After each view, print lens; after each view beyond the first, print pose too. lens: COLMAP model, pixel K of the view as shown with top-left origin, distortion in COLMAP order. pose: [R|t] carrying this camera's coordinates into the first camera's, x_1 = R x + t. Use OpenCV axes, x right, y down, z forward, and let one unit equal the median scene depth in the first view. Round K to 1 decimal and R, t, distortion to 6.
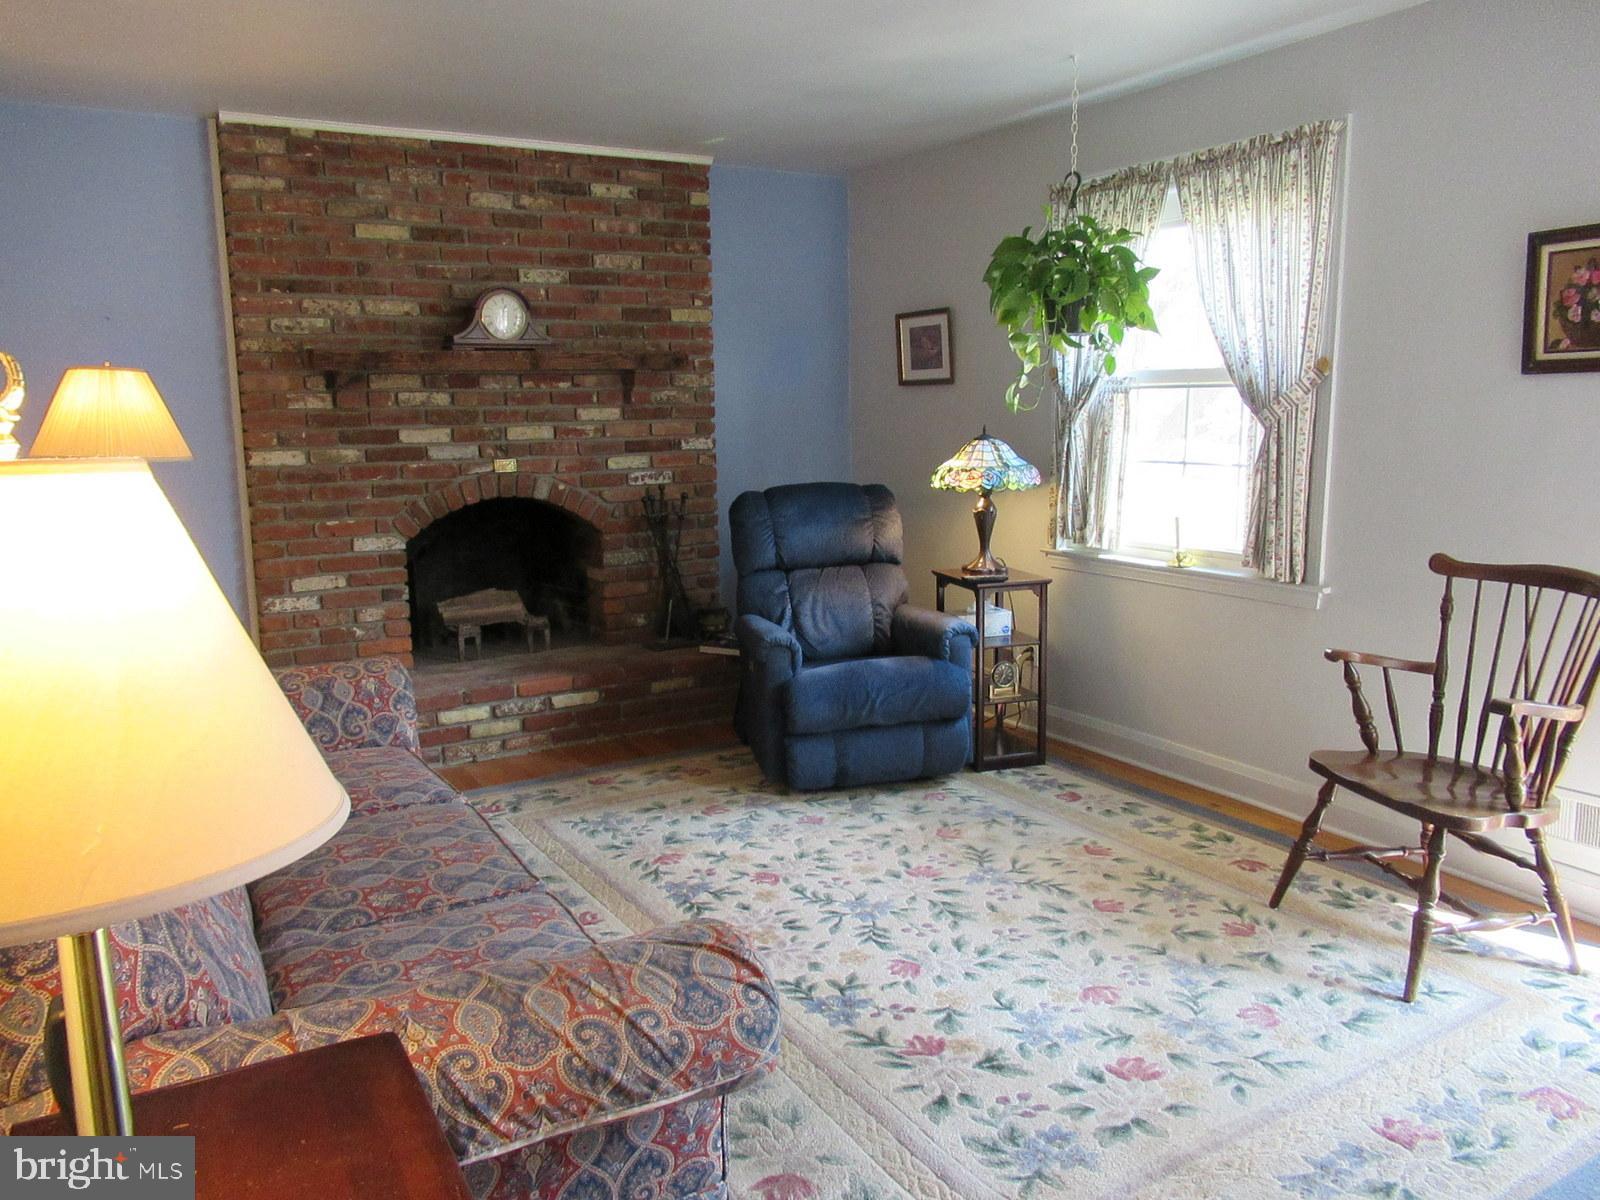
lens RADIAL K [[1188.6, 0, 799.6], [0, 1188.6, 602.2], [0, 0, 1]] dist [-0.001253, -0.019511]
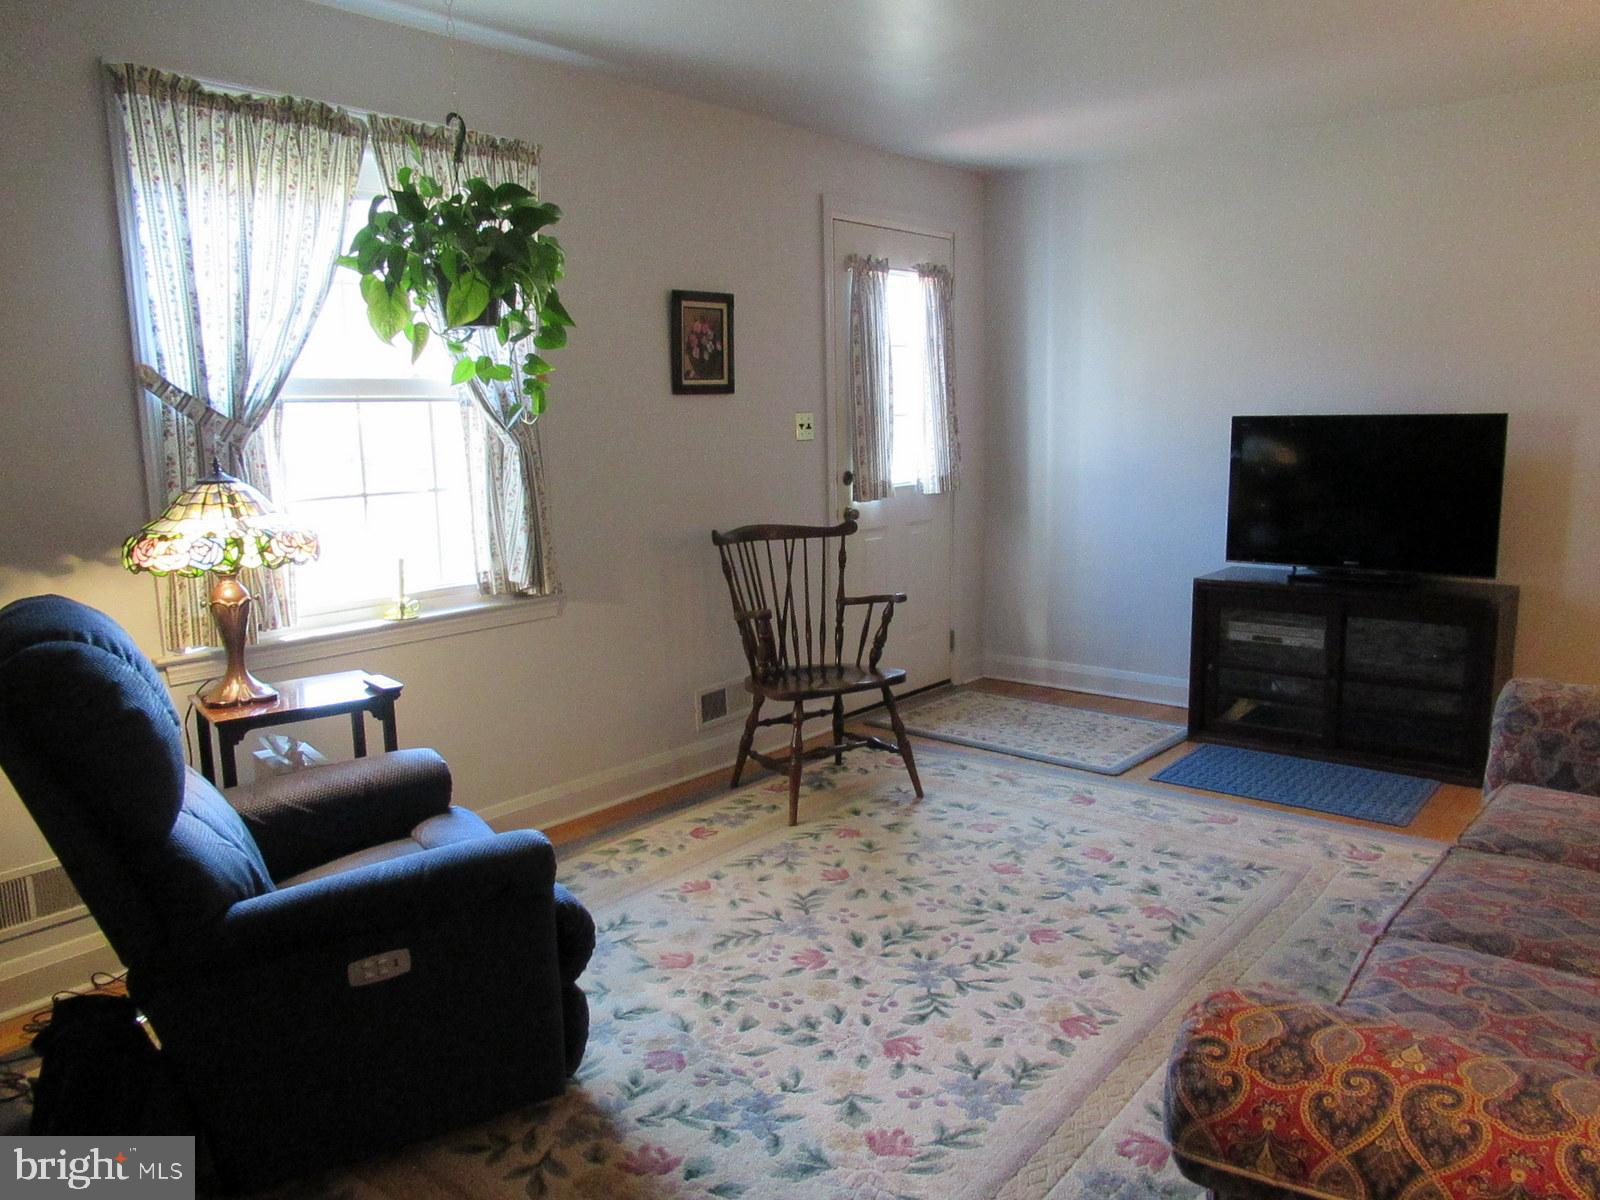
lens RADIAL K [[1188.6, 0, 795.2], [0, 1188.6, 598.2], [0, 0, 1]] dist [-0.001253, -0.019511]
pose [[-0.338296, -0.129778, 0.932048, -0.498745], [0.174744, 0.964556, 0.197730, -0.147311], [-0.924673, 0.229761, -0.303627, 0.925308]]
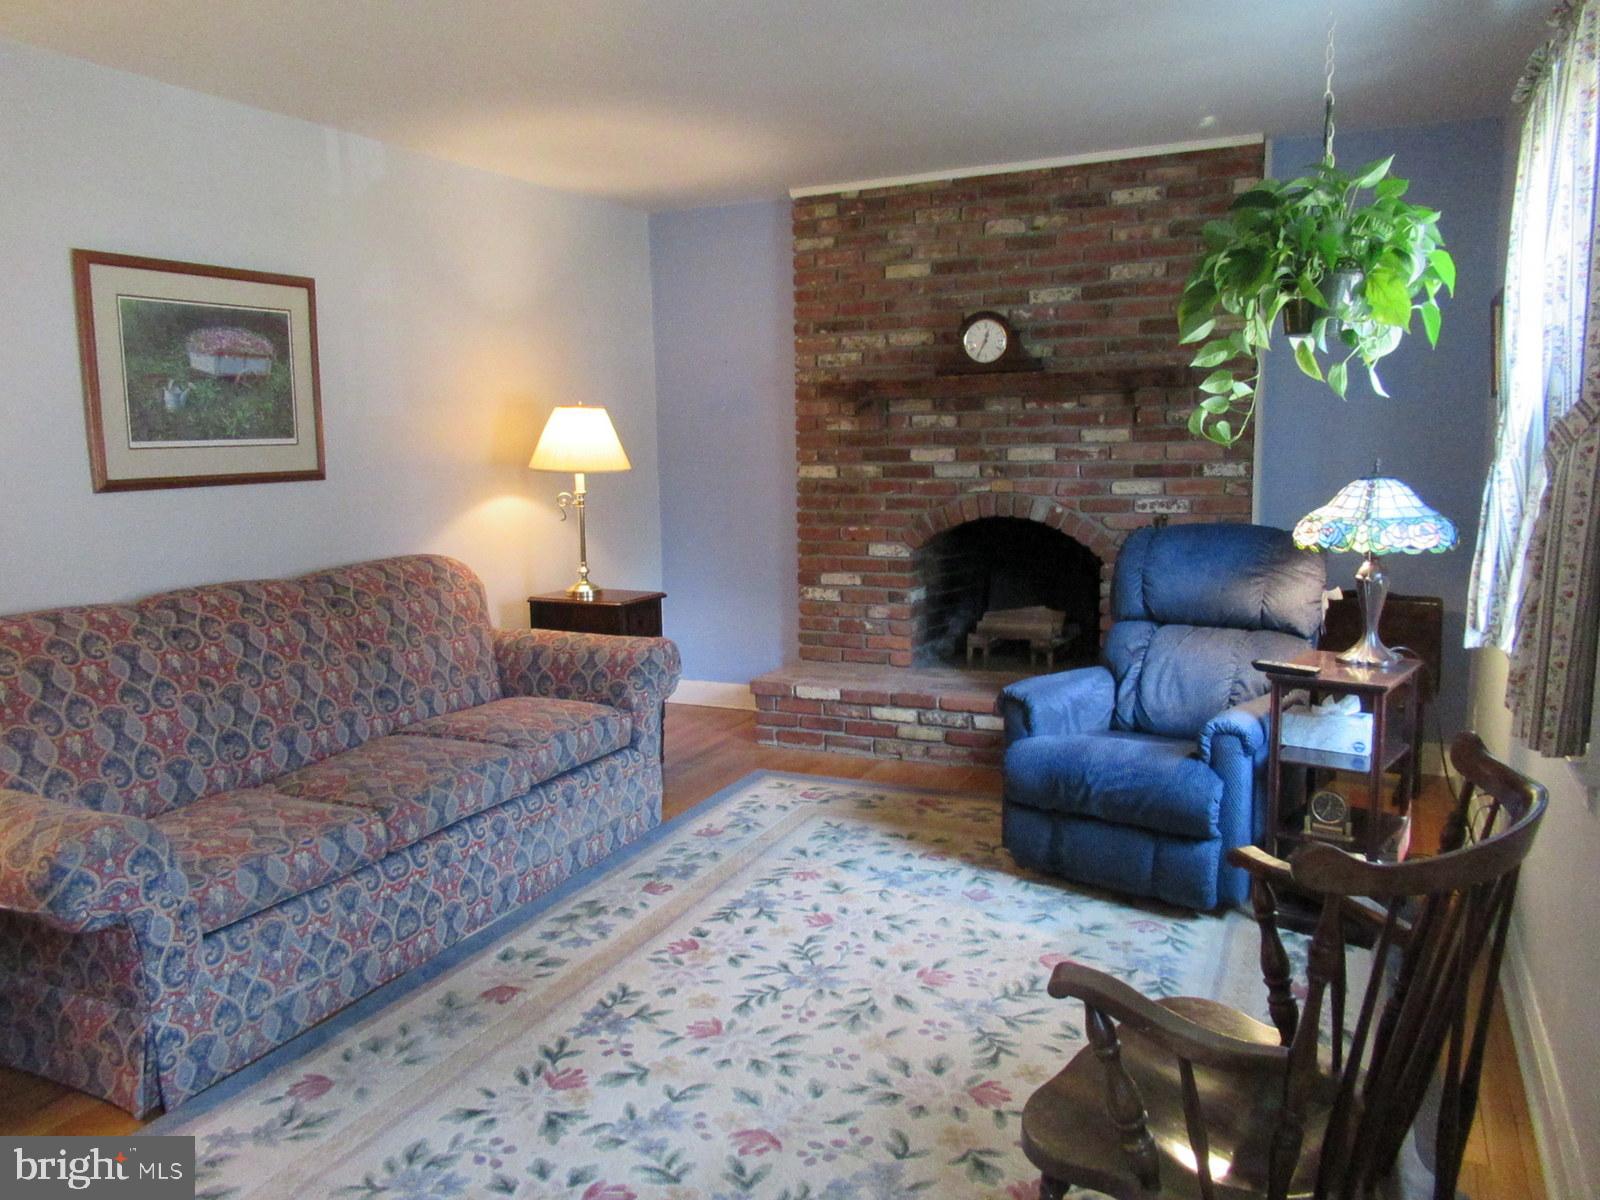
lens RADIAL K [[1188.6, 0, 792.6], [0, 1188.6, 604.5], [0, 0, 1]] dist [-0.001253, -0.019511]
pose [[0.555185, 0.125870, -0.822147, 0.554573], [-0.124478, 0.989924, 0.067498, -0.066848], [0.822359, 0.064865, 0.565259, 0.312134]]
